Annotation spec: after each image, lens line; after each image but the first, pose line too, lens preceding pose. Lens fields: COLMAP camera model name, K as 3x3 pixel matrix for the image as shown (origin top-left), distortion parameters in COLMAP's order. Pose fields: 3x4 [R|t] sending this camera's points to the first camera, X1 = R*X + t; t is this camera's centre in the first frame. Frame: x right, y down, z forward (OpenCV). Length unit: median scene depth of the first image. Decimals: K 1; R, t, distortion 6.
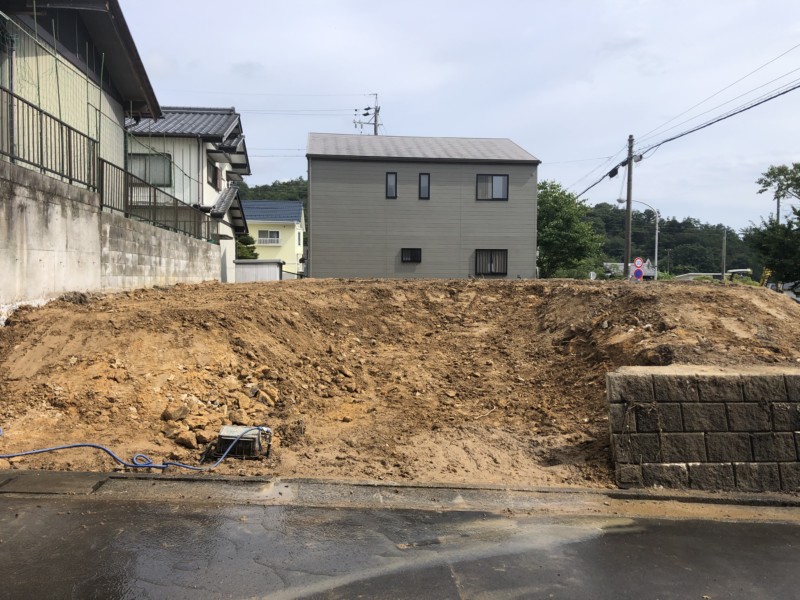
lens RADIAL K [[662.0, 0, 400.0], [0, 662.0, 300.0], [0, 0, 1]] dist [0.000112, -0.000653]
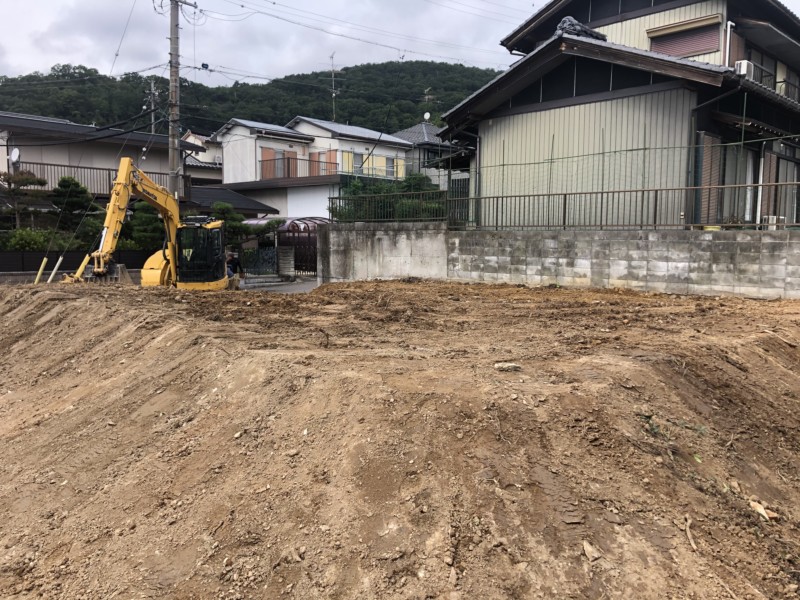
lens RADIAL K [[662.0, 0, 400.0], [0, 662.0, 300.0], [0, 0, 1]] dist [0.000112, -0.000653]
pose [[-0.786018, 0.037868, -0.617042, 0.789097], [-0.038634, 0.993162, 0.110163, -0.165233], [0.616995, 0.110429, -0.779181, 2.608617]]
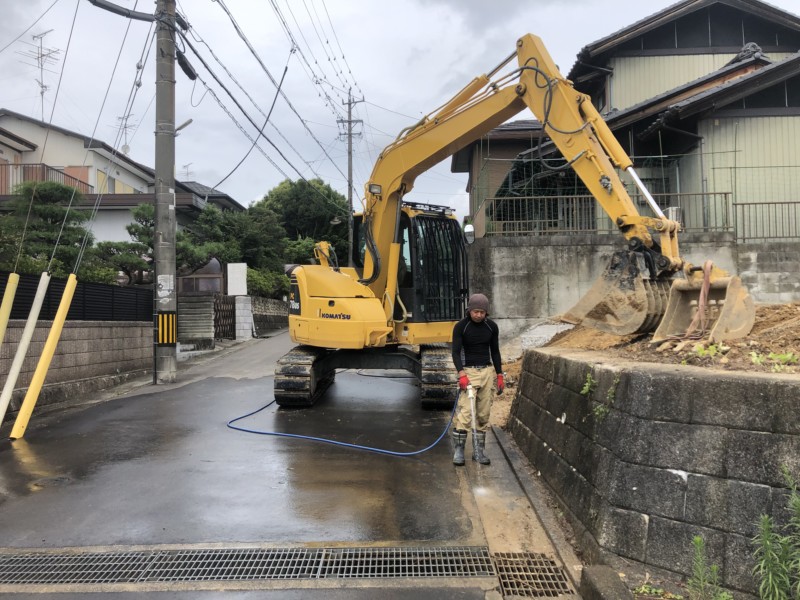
lens RADIAL K [[662.0, 0, 400.0], [0, 662.0, 300.0], [0, 0, 1]] dist [0.000112, -0.000653]
pose [[-0.132190, -0.053313, -0.989790, 1.067193], [-0.017979, 0.998517, -0.051382, 0.063104], [0.991061, 0.011003, -0.132952, 0.602538]]
